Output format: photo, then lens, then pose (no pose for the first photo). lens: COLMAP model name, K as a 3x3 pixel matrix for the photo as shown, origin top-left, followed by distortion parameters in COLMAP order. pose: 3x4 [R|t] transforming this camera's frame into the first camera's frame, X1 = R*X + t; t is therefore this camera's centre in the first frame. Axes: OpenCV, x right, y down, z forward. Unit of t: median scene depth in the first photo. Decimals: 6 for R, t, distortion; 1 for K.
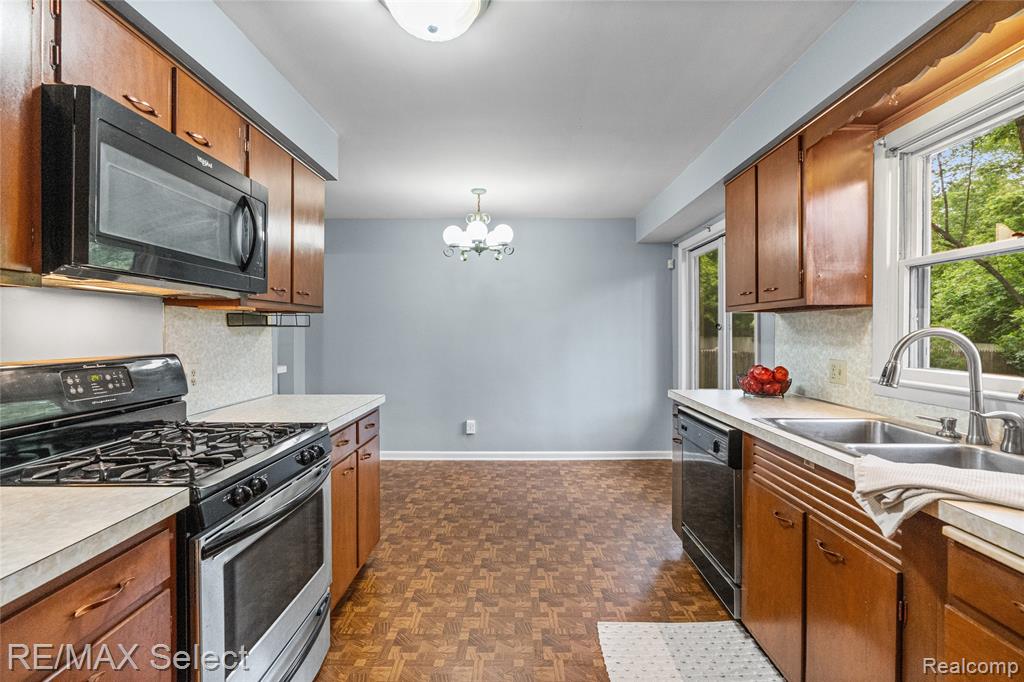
lens RADIAL K [[468.6, 0, 504.8], [0, 468.6, 338.8], [0, 0, 1]] dist [-0.013216, 0.005174]
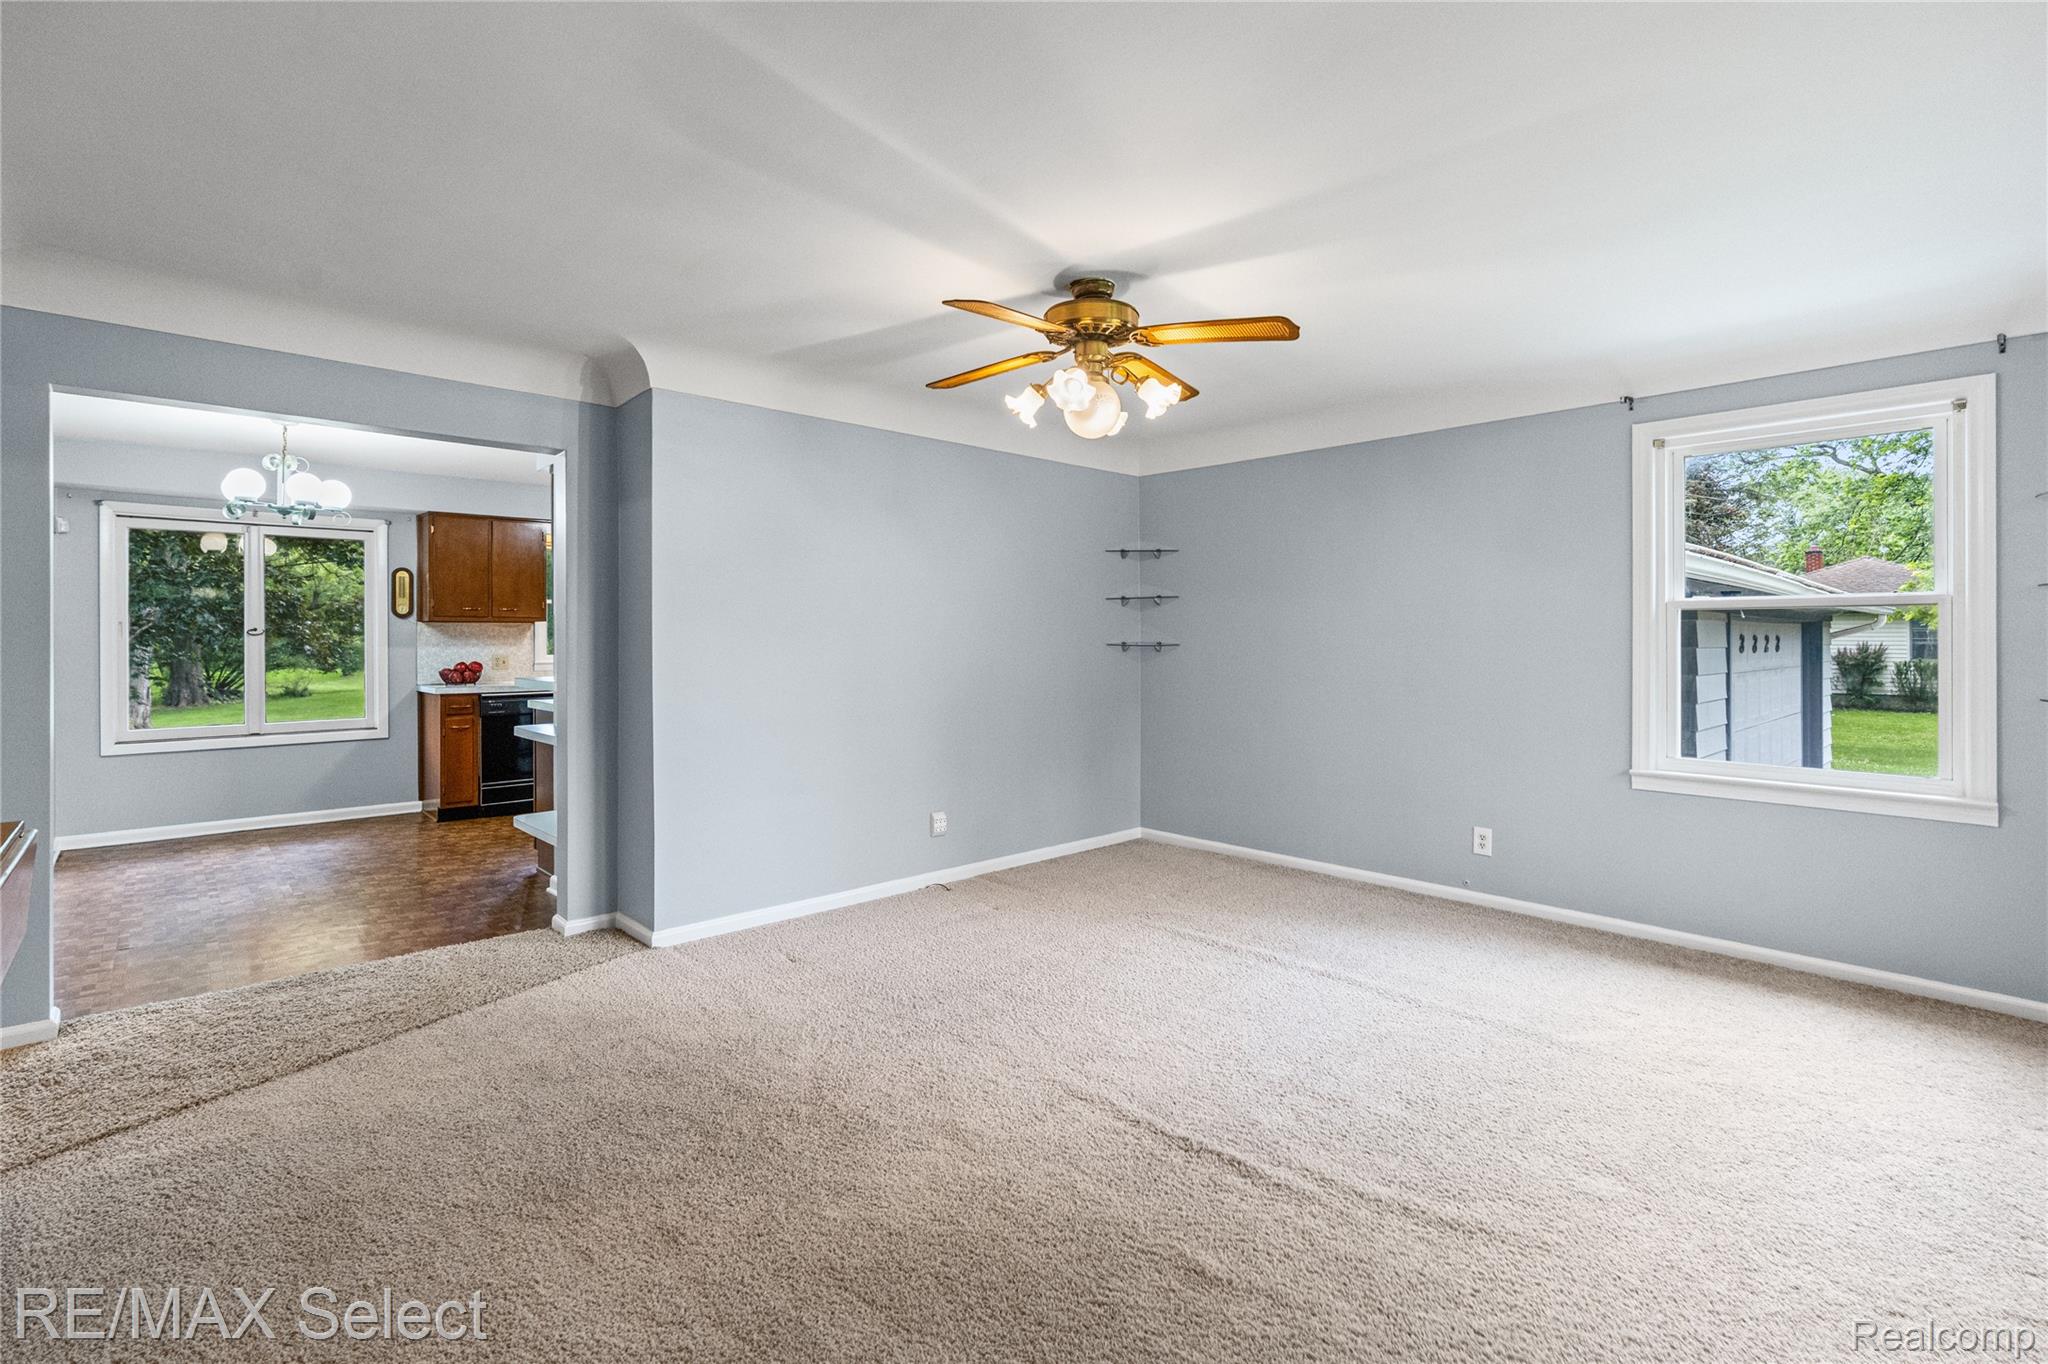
lens RADIAL K [[937.2, 0, 1039.6], [0, 937.2, 635.4], [0, 0, 1]] dist [-0.013216, 0.005174]
pose [[-0.718823, 0.005411, 0.695172, -2.882627], [0.012882, 0.999902, 0.005538, -0.015384], [-0.695074, 0.012935, -0.718822, 2.044004]]
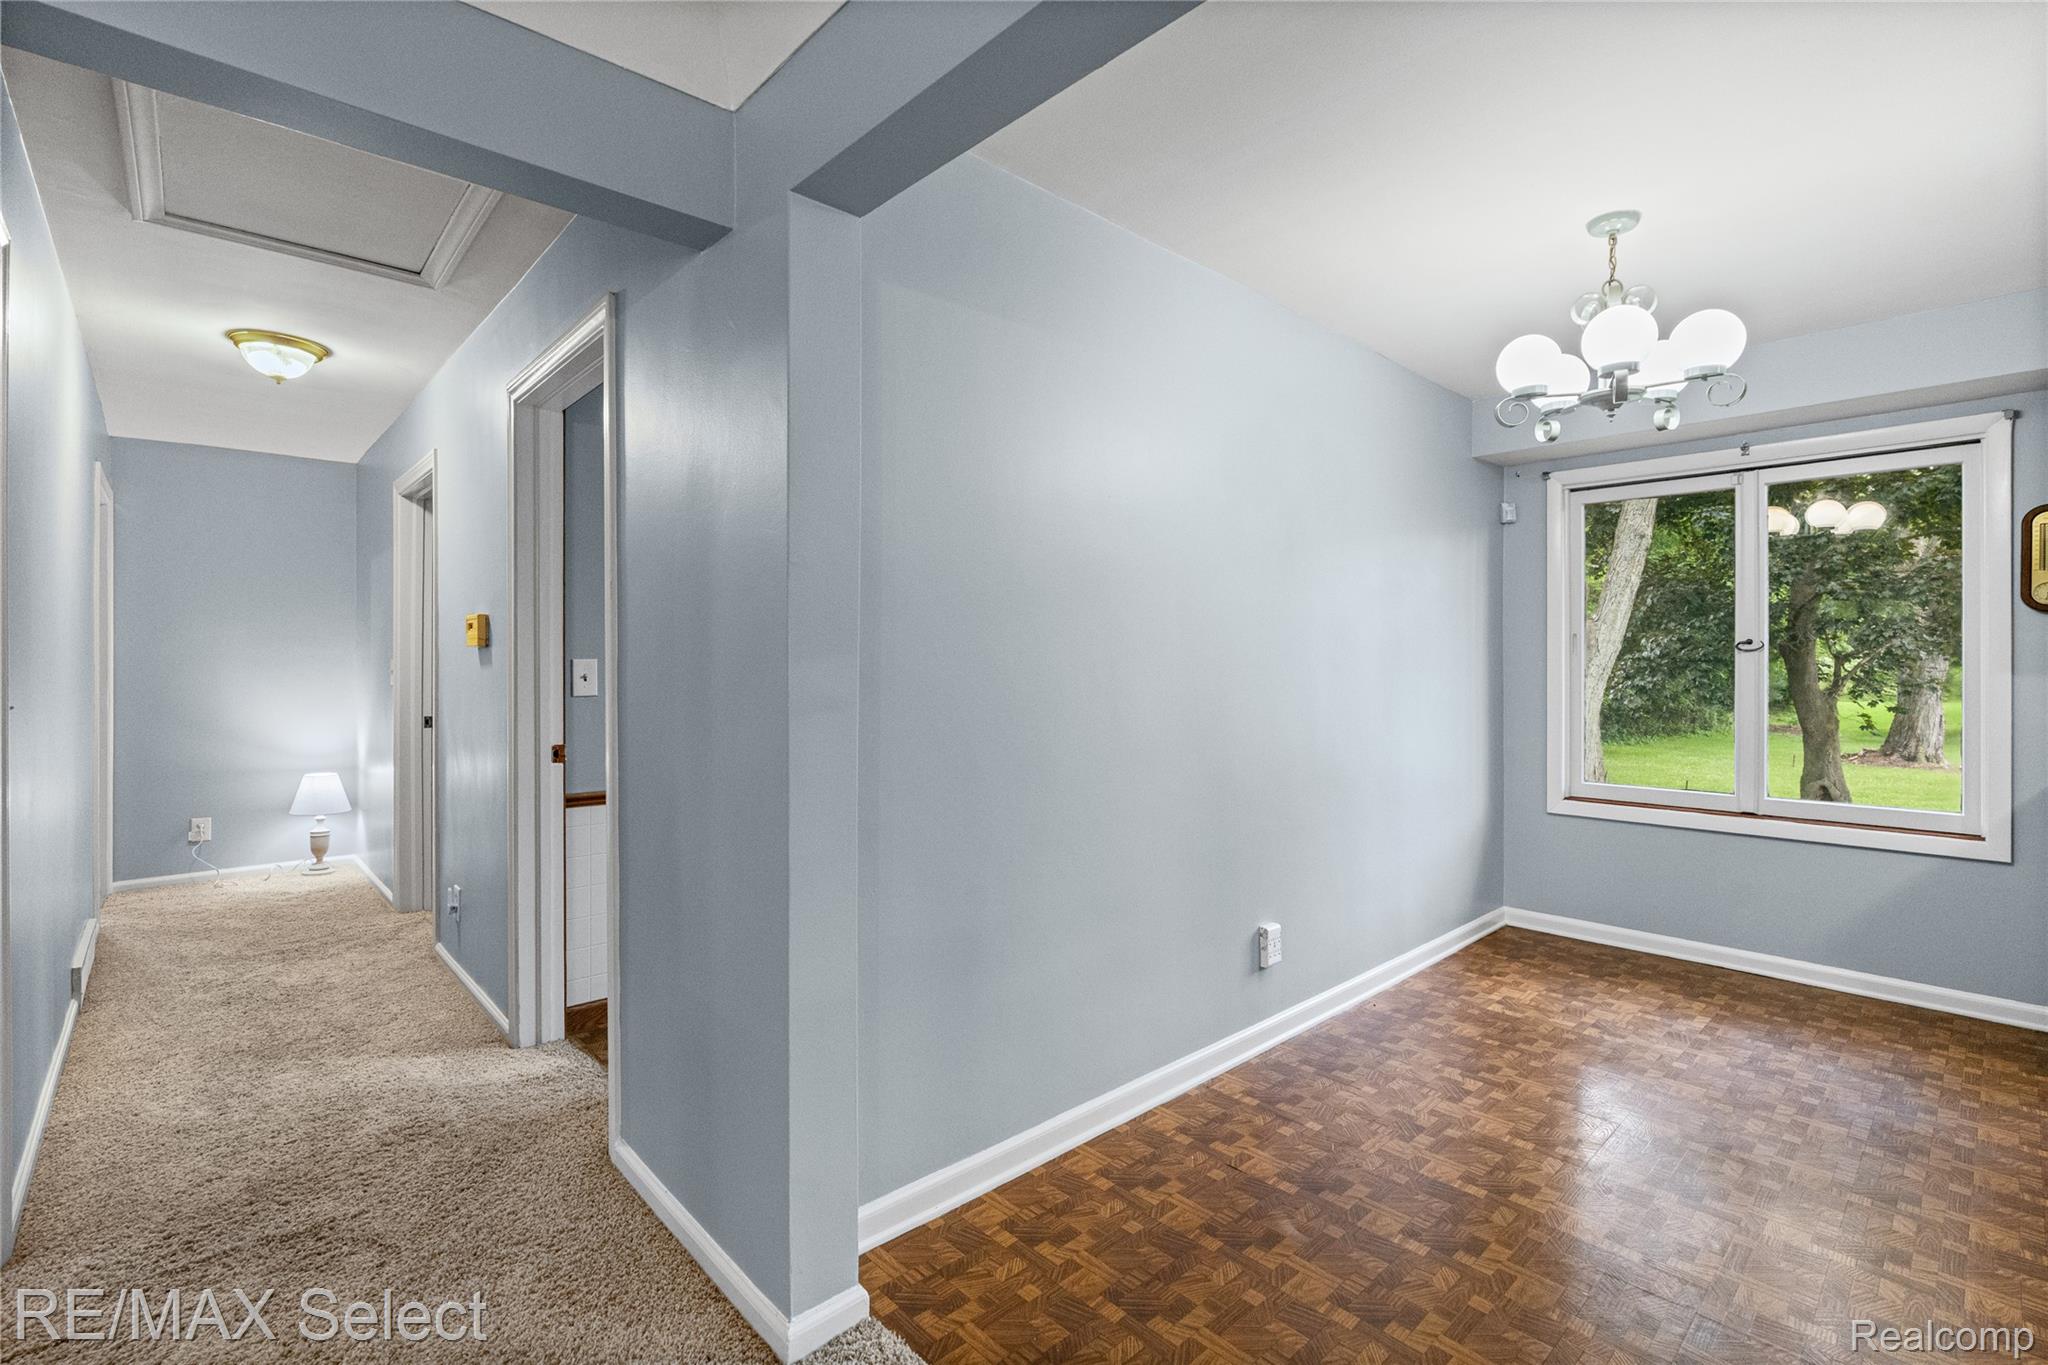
lens RADIAL K [[937.2, 0, 1023.5], [0, 937.2, 664.7], [0, 0, 1]] dist [-0.013216, 0.005174]
pose [[0.703292, 0.002866, 0.710895, -1.376665], [0.005011, 0.999947, -0.008989, 0.002374], [-0.710883, 0.009884, 0.703241, 1.417284]]
